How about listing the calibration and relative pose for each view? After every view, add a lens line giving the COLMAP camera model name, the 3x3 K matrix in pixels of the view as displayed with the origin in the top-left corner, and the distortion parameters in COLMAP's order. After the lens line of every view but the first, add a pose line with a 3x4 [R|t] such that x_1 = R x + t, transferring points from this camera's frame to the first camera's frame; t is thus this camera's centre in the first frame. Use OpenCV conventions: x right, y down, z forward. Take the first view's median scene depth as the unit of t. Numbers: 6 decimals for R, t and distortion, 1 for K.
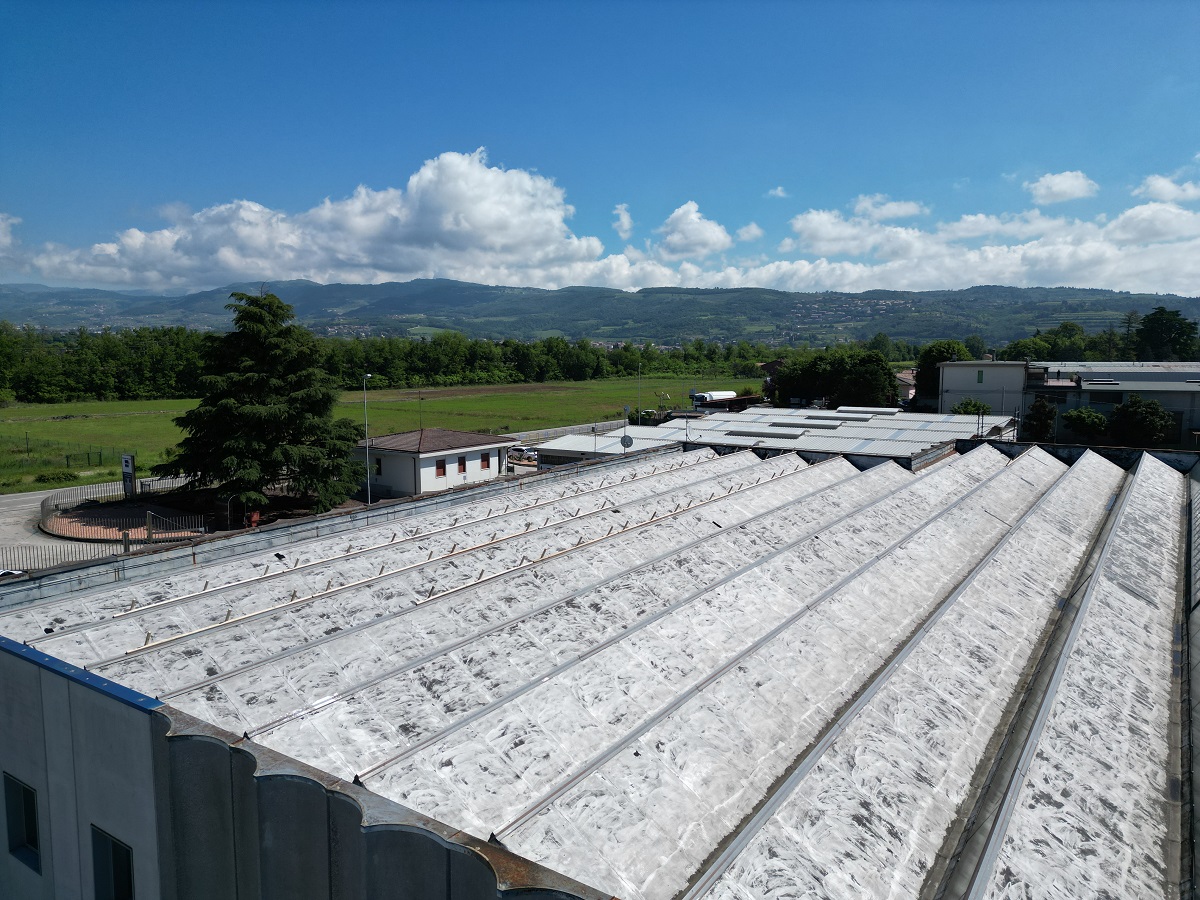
lens RADIAL K [[845.0, 0, 605.5], [0, 845.0, 450.1], [0, 0, 1]] dist [0.067224, -0.060358]
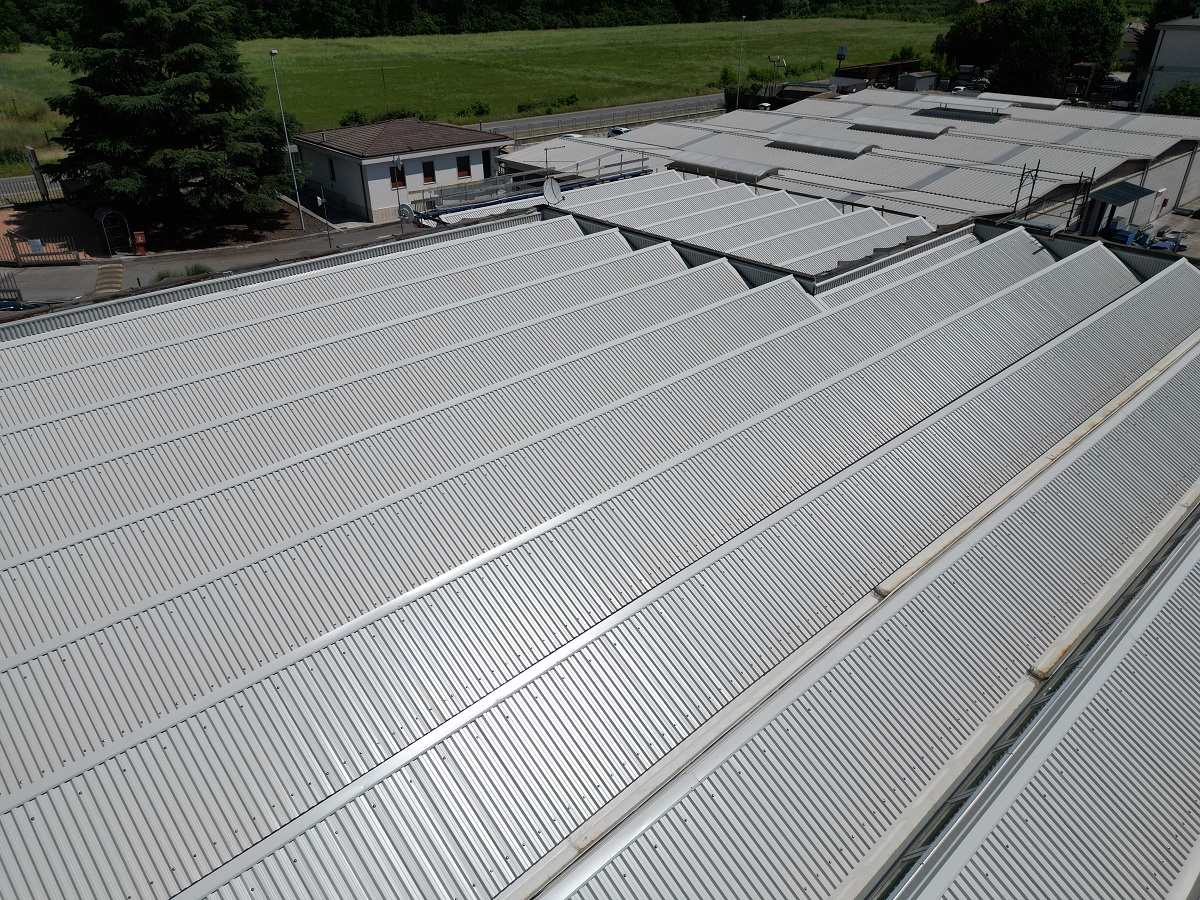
lens RADIAL K [[845.0, 0, 607.1], [0, 845.0, 448.9], [0, 0, 1]] dist [0.067224, -0.060358]
pose [[0.976634, 0.108920, -0.185260, 0.178627], [-0.030423, 0.923439, 0.382537, -0.056769], [0.212743, -0.367963, 0.905176, 0.194107]]
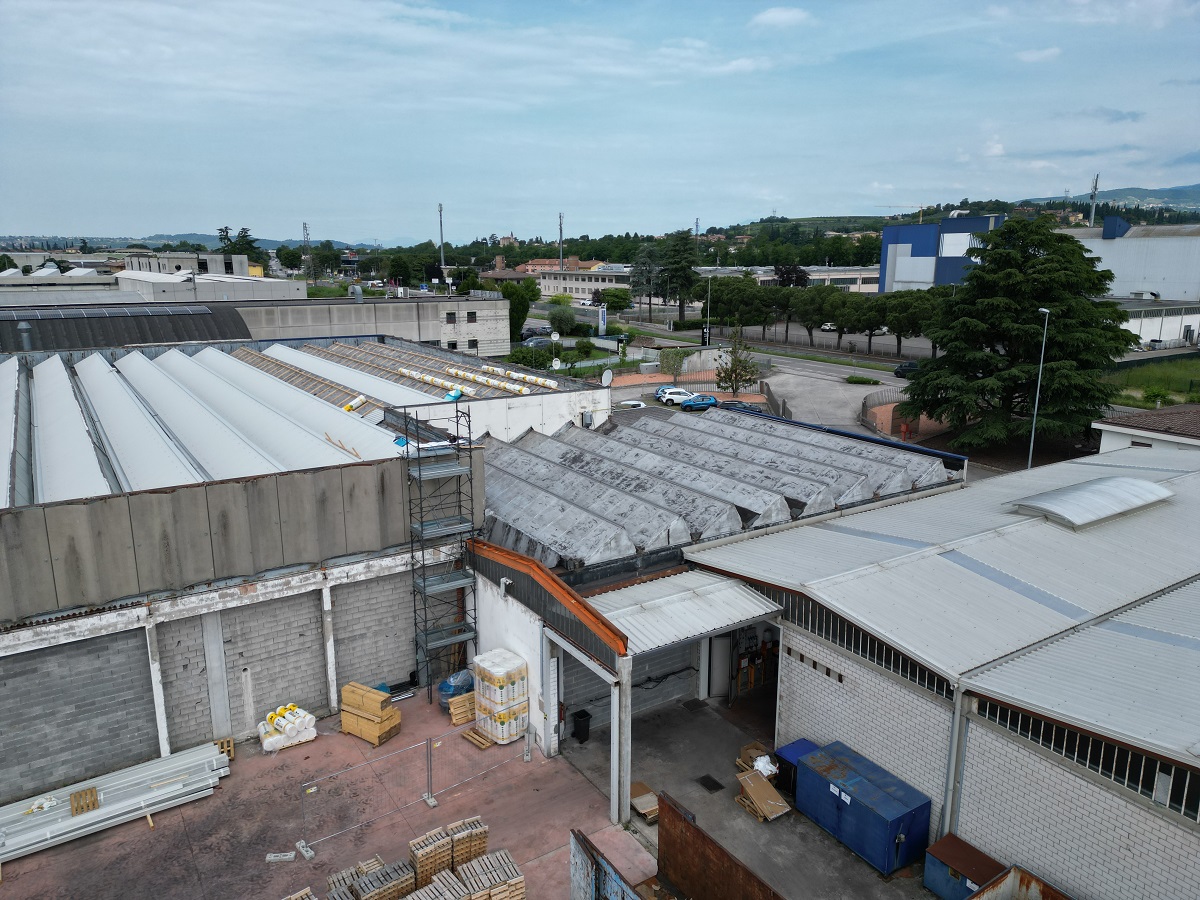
lens RADIAL K [[845.0, 0, 604.5], [0, 845.0, 450.8], [0, 0, 1]] dist [0.067224, -0.060358]
pose [[-0.378632, 0.211145, -0.901141, 0.589606], [-0.112597, 0.955891, 0.271283, -0.121341], [0.918673, 0.204182, -0.338156, 0.806185]]
